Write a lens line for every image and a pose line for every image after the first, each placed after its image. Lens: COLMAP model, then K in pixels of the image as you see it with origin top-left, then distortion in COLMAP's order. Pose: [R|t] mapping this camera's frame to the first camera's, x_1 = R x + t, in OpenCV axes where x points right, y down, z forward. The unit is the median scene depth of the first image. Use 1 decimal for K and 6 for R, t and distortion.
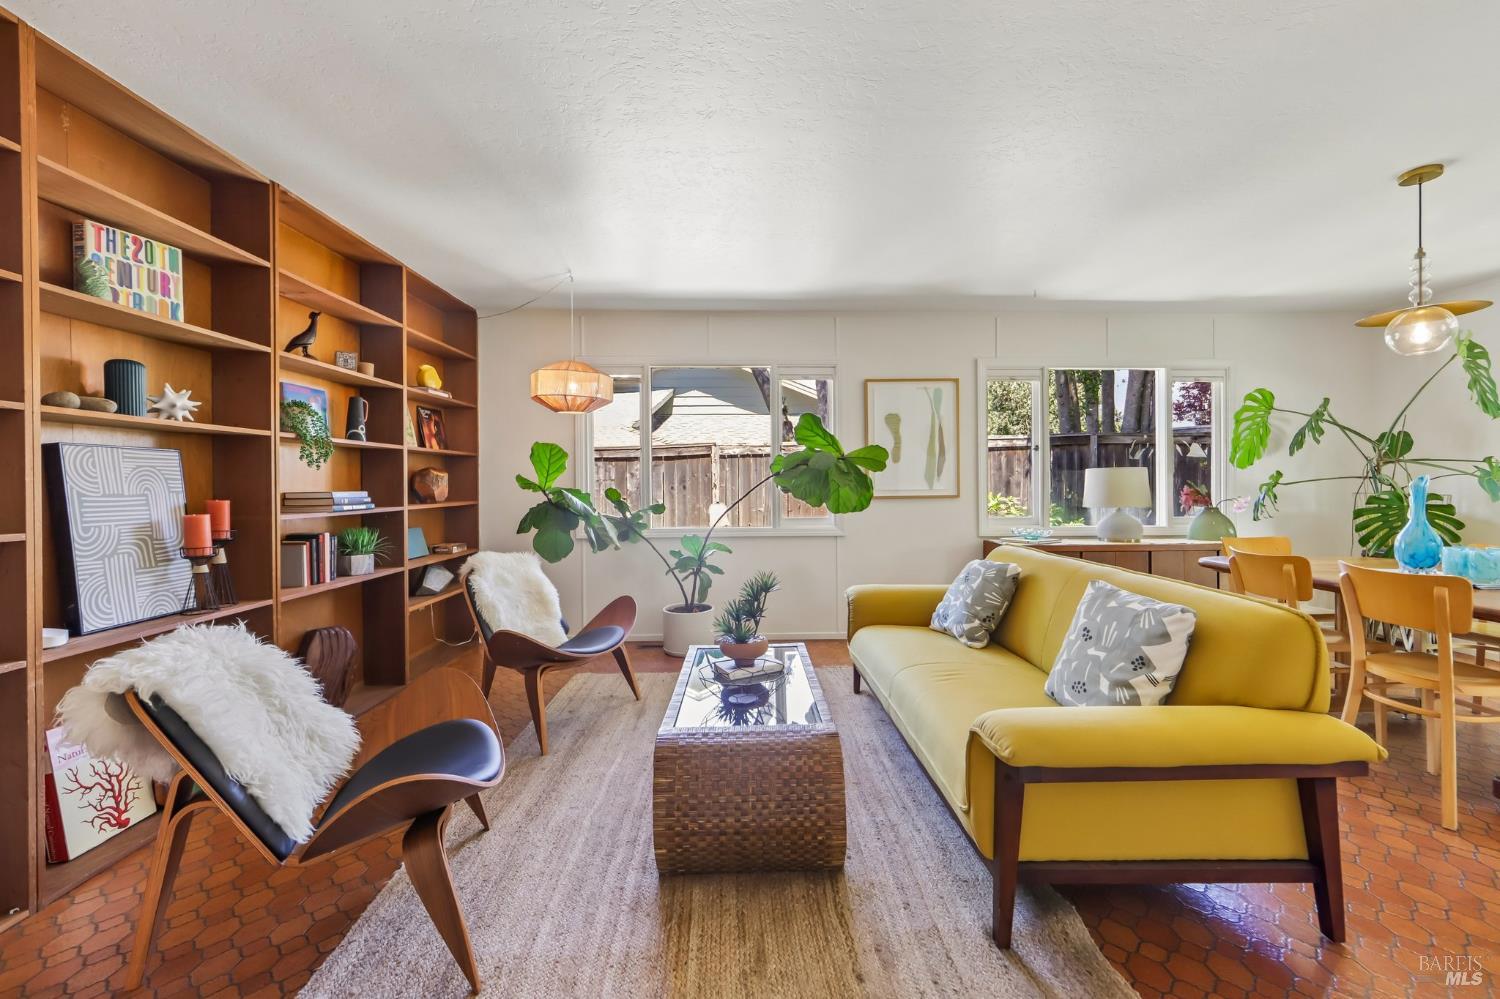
lens RADIAL K [[601.5, 0, 753.0], [0, 601.5, 490.5], [0, 0, 1]] dist [-0.001555, 0.002165]
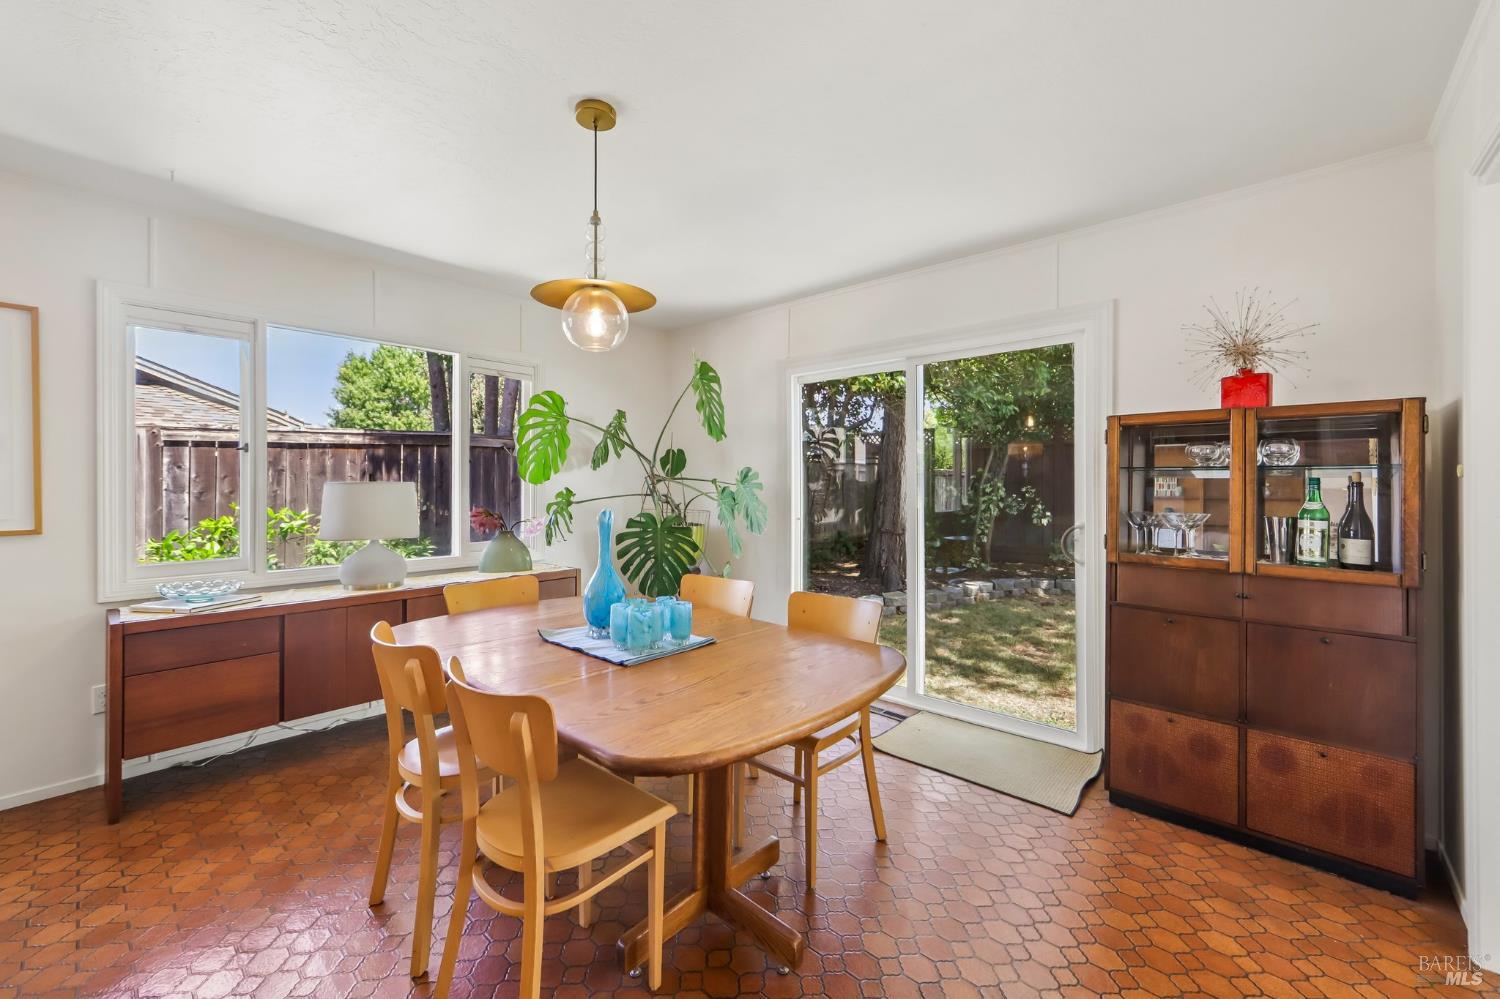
lens RADIAL K [[601.5, 0, 758.1], [0, 601.5, 488.7], [0, 0, 1]] dist [-0.001555, 0.002165]
pose [[0.685338, 0.000187, 0.728225, 0.481713], [-0.000333, 1.000000, 0.000056, -0.035637], [-0.728225, -0.000281, 0.685338, 0.228814]]
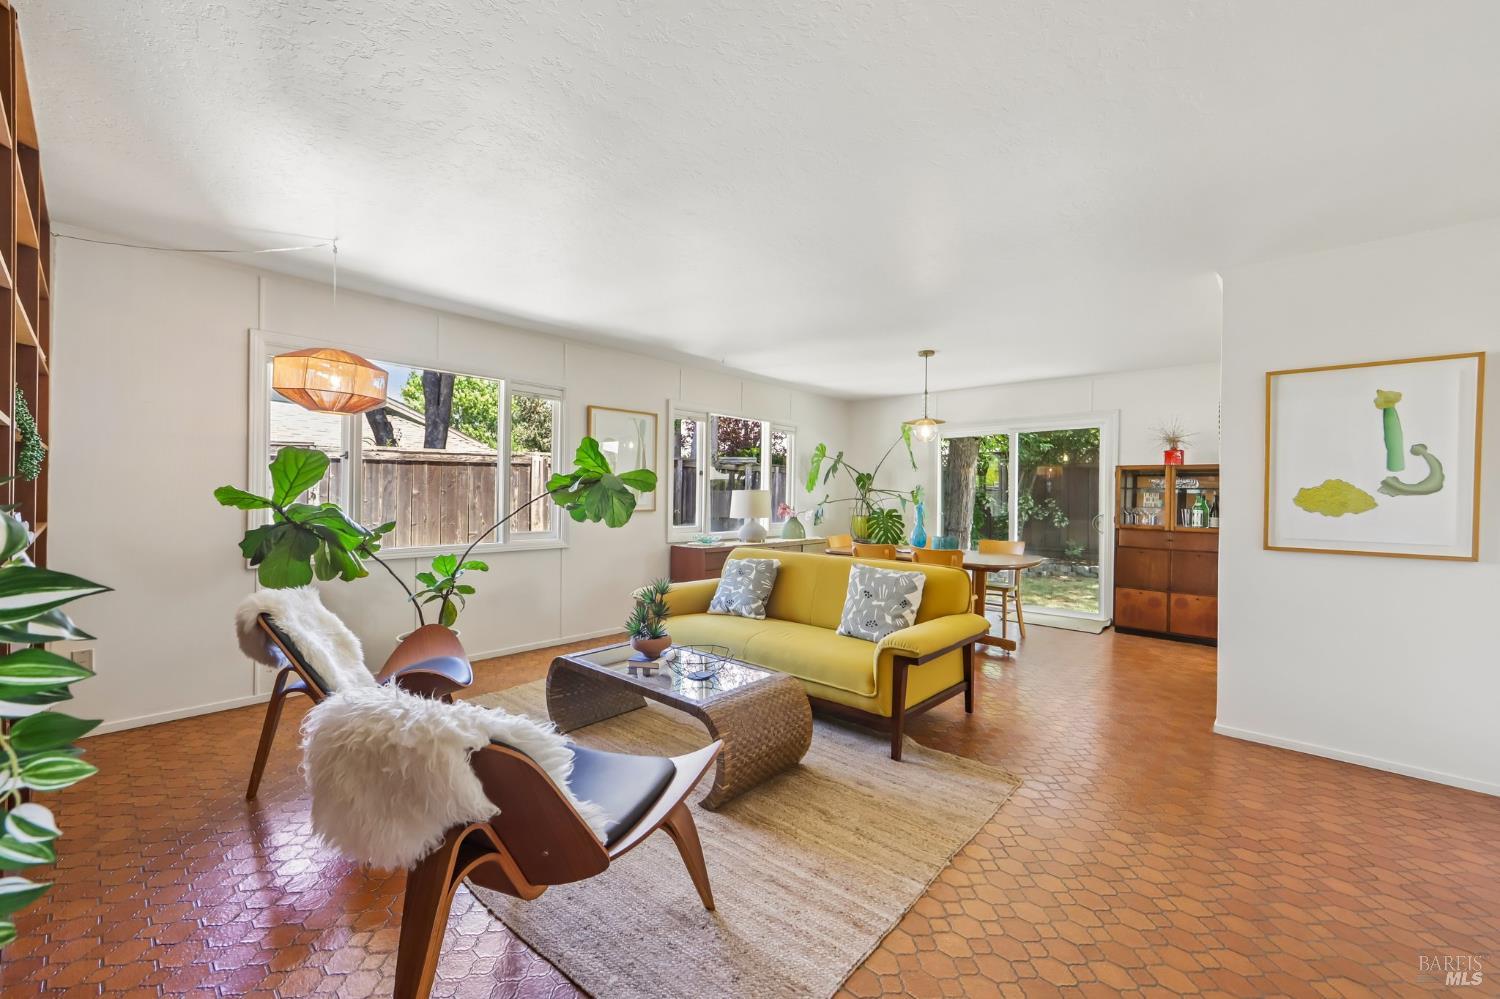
lens RADIAL K [[601.5, 0, 756.2], [0, 601.5, 503.0], [0, 0, 1]] dist [-0.001555, 0.002165]
pose [[0.685545, 0.004930, 0.728013, -0.503878], [-0.011402, 0.999927, 0.003965, -0.016128], [-0.727941, -0.011019, 0.685552, 0.021002]]
